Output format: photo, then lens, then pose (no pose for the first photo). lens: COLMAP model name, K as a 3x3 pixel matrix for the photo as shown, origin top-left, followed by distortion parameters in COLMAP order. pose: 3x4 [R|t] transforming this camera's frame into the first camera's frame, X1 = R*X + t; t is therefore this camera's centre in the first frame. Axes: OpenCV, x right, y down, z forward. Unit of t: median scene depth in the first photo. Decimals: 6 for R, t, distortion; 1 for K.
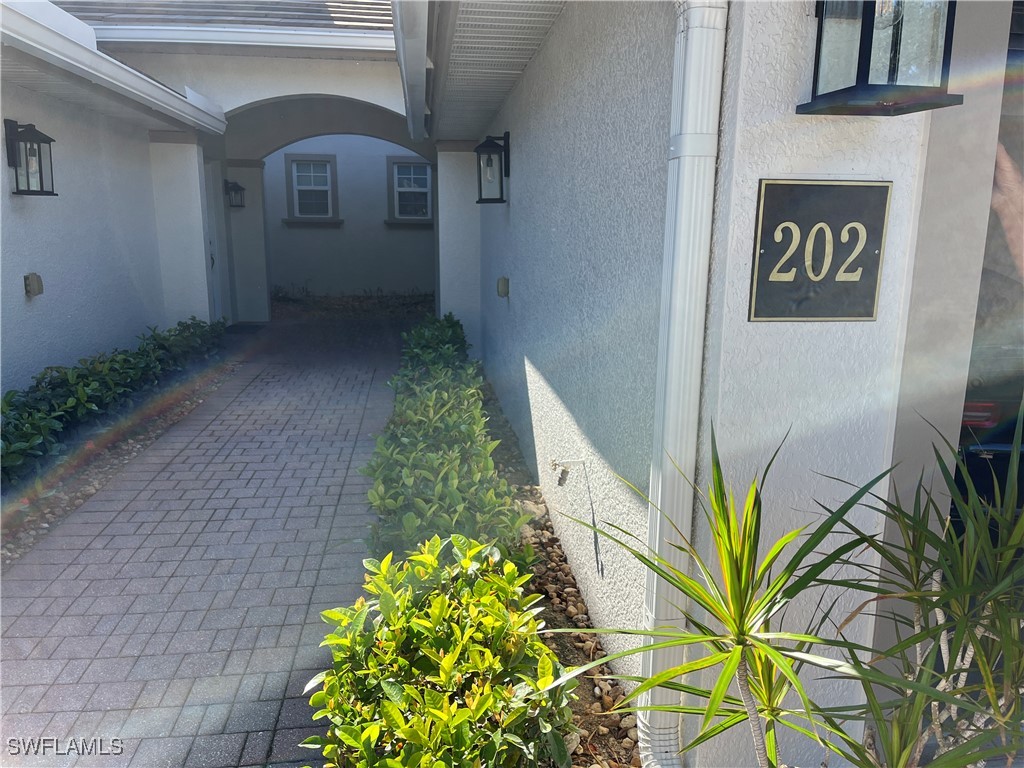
lens RADIAL K [[781.4, 0, 512.0], [0, 781.4, 384.0], [0, 0, 1]] dist [0.041067, -0.009341]
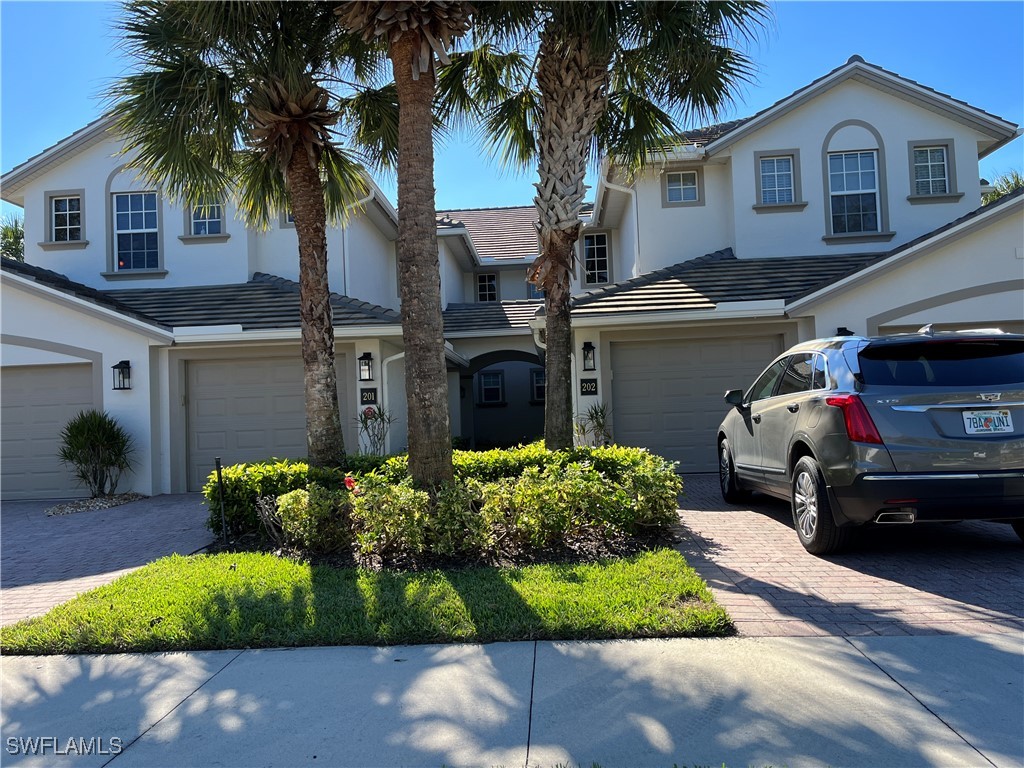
lens RADIAL K [[781.4, 0, 512.0], [0, 781.4, 384.0], [0, 0, 1]] dist [0.041067, -0.009341]
pose [[0.983919, -0.053185, -0.170515, 0.213493], [0.010047, 0.969609, -0.244453, 0.374755], [0.178334, 0.238809, 0.954551, -1.448608]]
